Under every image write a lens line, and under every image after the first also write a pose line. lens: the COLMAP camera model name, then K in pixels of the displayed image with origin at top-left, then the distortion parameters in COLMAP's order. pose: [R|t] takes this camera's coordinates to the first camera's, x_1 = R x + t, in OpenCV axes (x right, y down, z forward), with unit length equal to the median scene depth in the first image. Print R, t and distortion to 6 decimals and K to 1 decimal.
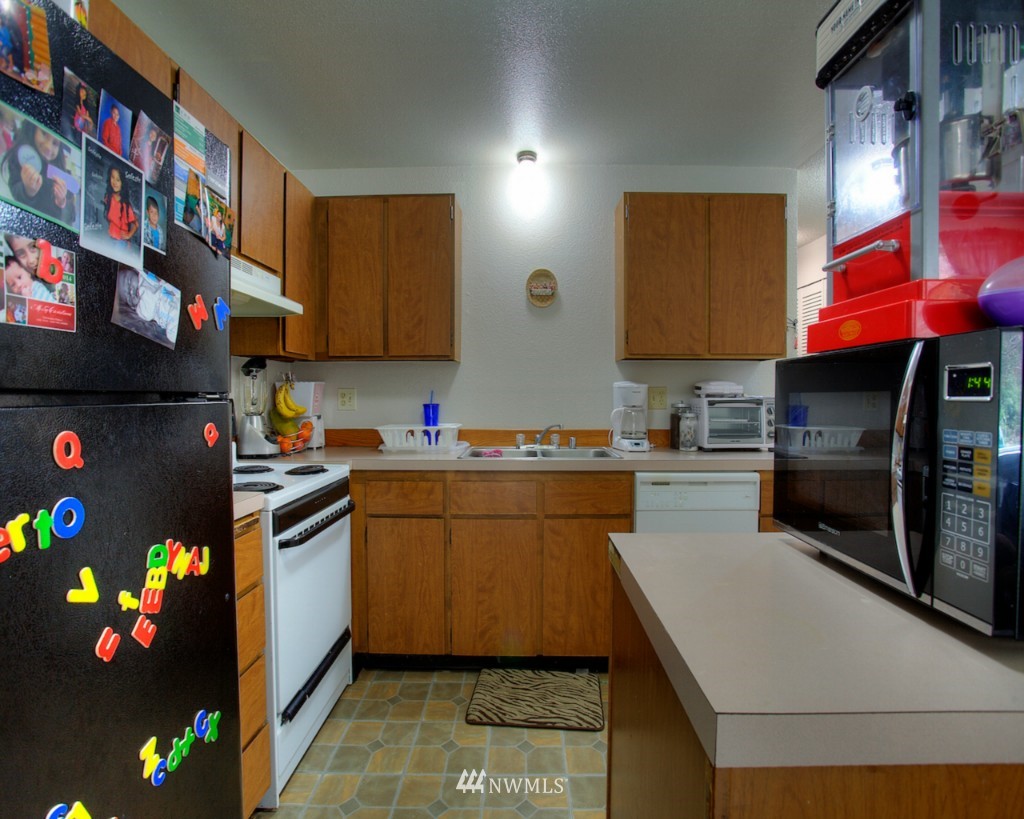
lens RADIAL K [[506.9, 0, 519.2], [0, 506.9, 410.8], [0, 0, 1]] dist [-0.060959, 0.024098]
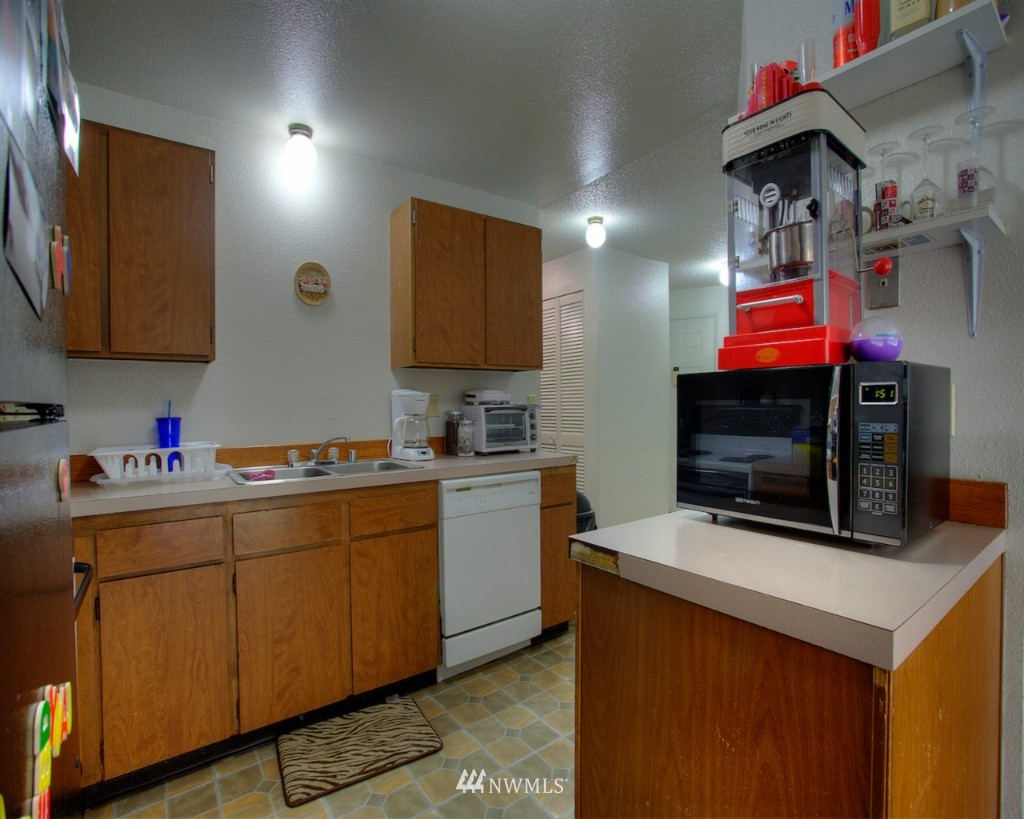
lens RADIAL K [[506.9, 0, 527.6], [0, 506.9, 412.5], [0, 0, 1]] dist [-0.060959, 0.024098]
pose [[0.791788, -0.019958, 0.610469, -0.240024], [0.027465, 0.999618, -0.002941, -0.005280], [-0.610178, 0.019095, 0.792035, 0.099556]]
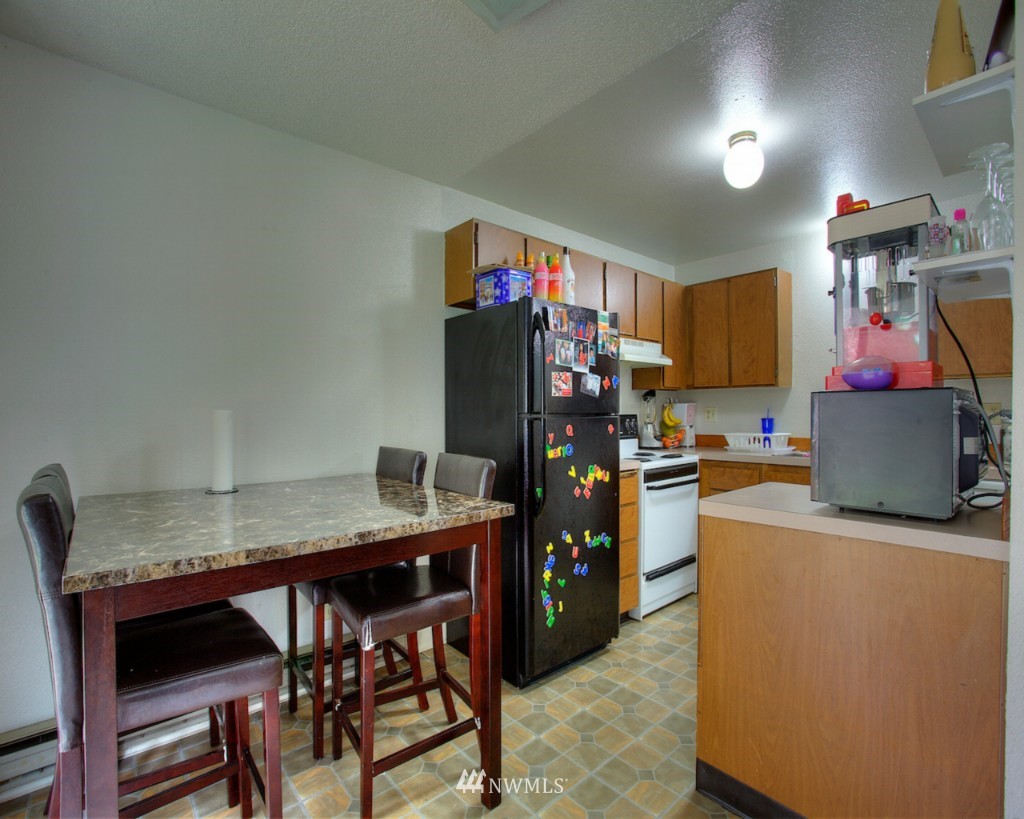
lens RADIAL K [[506.9, 0, 509.2], [0, 506.9, 417.1], [0, 0, 1]] dist [-0.060959, 0.024098]
pose [[0.668735, 0.003768, -0.743492, 0.440918], [-0.014964, 0.999853, -0.008393, 0.006780], [0.743351, 0.016738, 0.668693, -0.519404]]
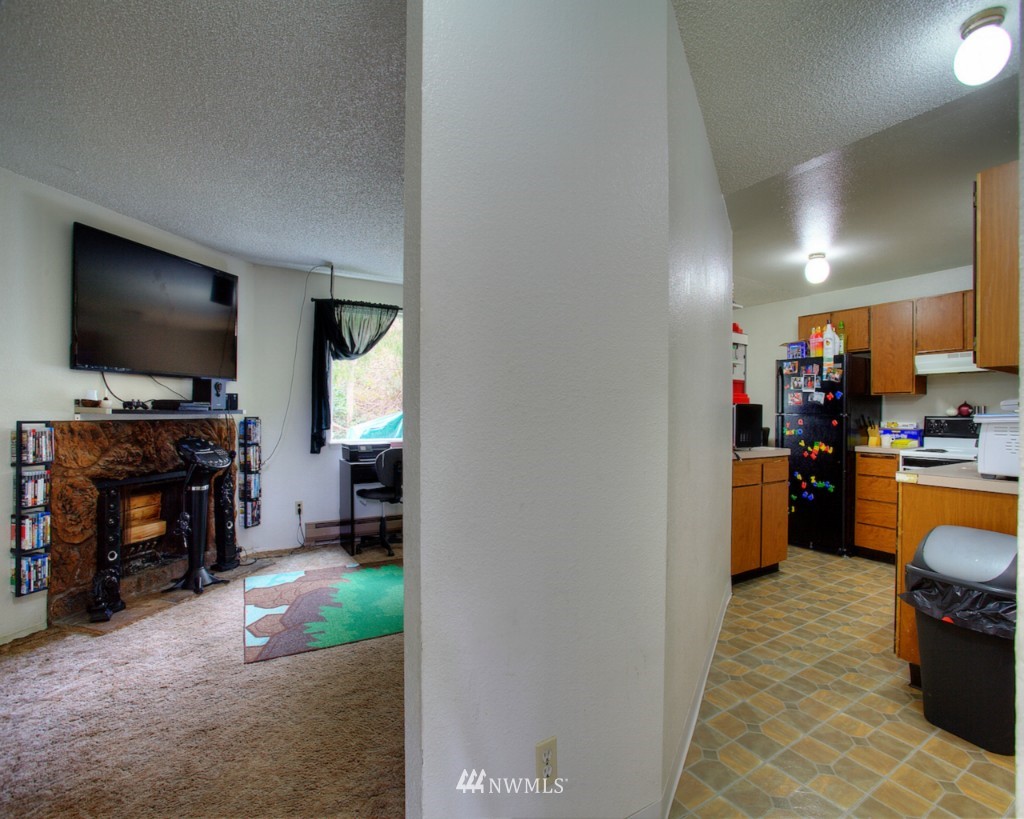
lens RADIAL K [[506.9, 0, 512.0], [0, 506.9, 410.8], [0, 0, 1]] dist [-0.060959, 0.024098]
pose [[-0.851161, -0.005085, -0.524880, 1.869397], [-0.020524, 0.999511, 0.023600, -0.047581], [0.524503, 0.030860, -0.850849, 1.456520]]
